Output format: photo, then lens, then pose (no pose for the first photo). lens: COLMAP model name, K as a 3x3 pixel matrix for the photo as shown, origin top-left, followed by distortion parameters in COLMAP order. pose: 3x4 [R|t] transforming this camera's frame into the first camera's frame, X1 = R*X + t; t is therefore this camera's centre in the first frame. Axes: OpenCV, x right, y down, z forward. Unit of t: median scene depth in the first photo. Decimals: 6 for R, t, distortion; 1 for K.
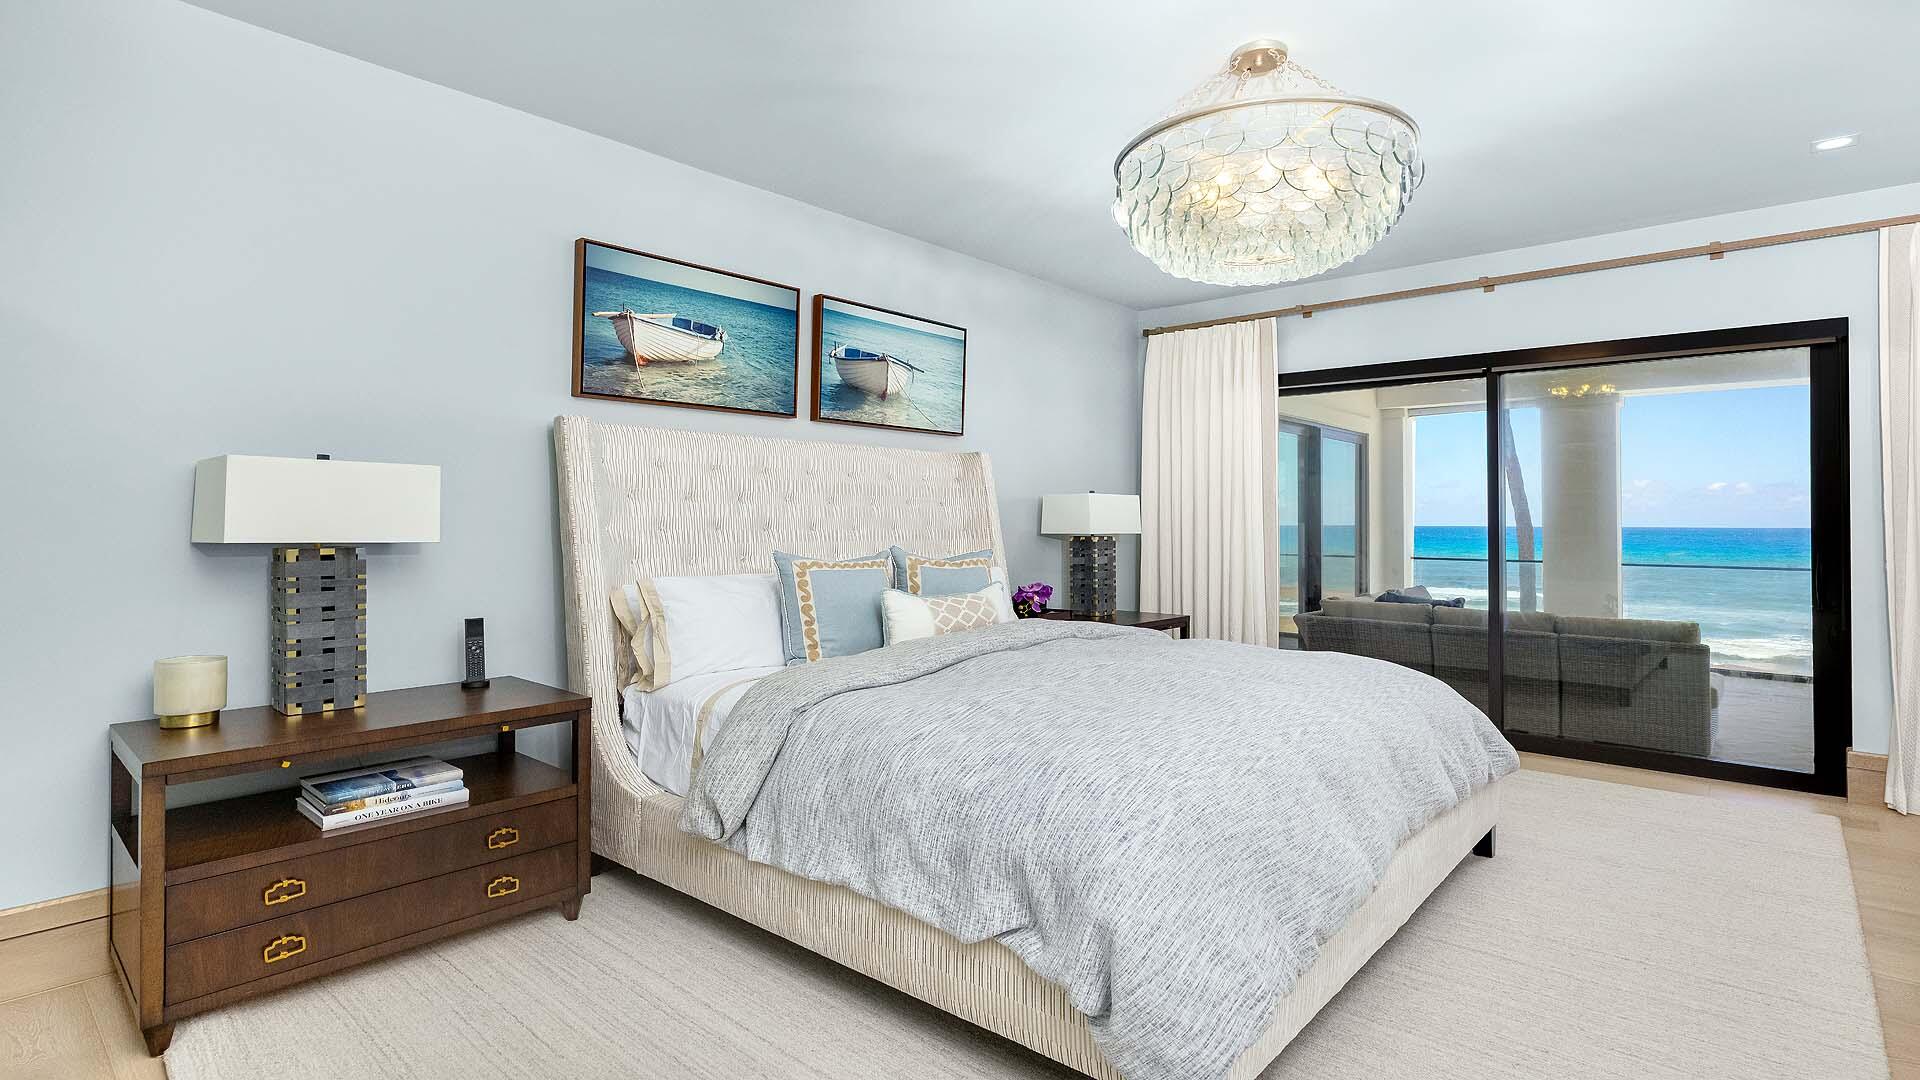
lens RADIAL K [[1183.7, 0, 960.7], [0, 1183.7, 528.4], [0, 0, 1]] dist [-0.007033, -0.000515]
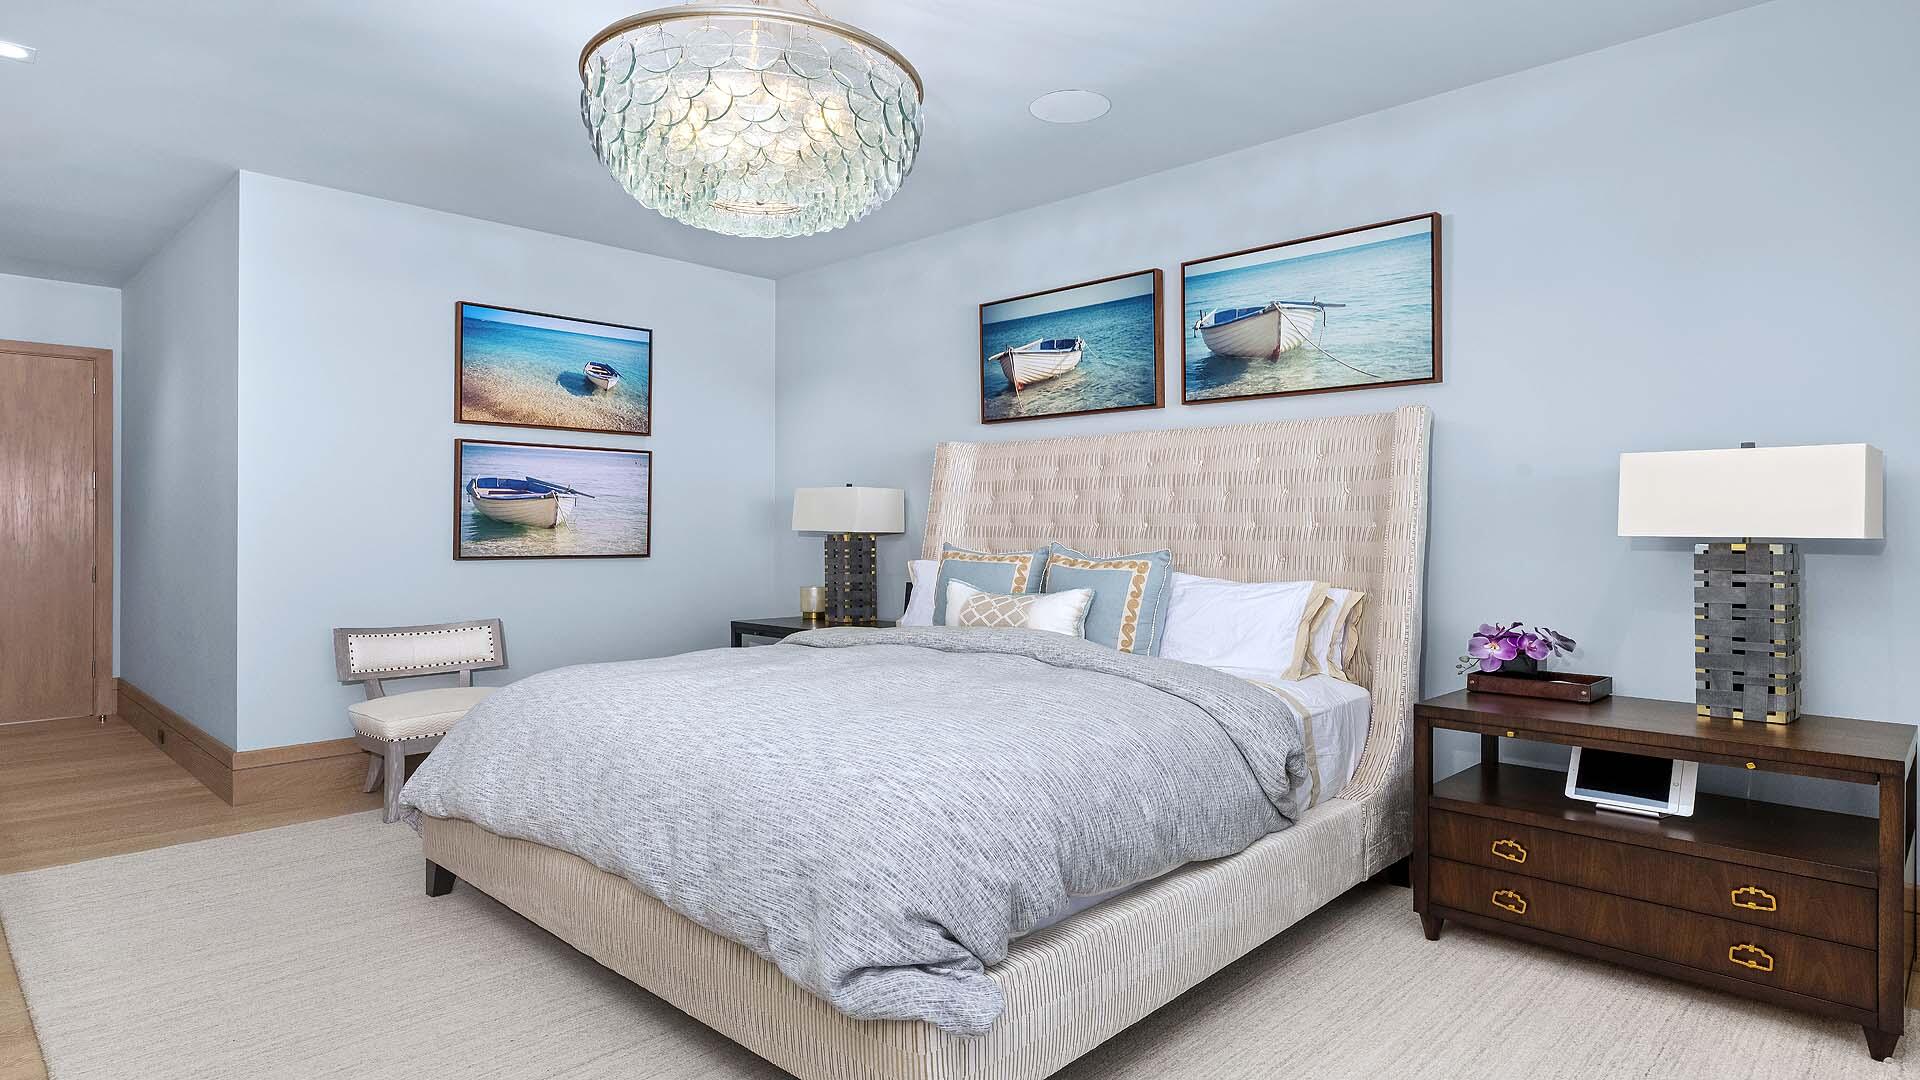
lens RADIAL K [[1035.6, 0, 961.1], [0, 1035.6, 537.6], [0, 0, 1]] dist [-0.001211, -0.001073]
pose [[-0.157755, 0.016359, -0.987343, 0.691585], [0.001803, 0.999866, 0.016278, -0.003082], [0.987477, 0.000788, -0.157763, 0.963696]]
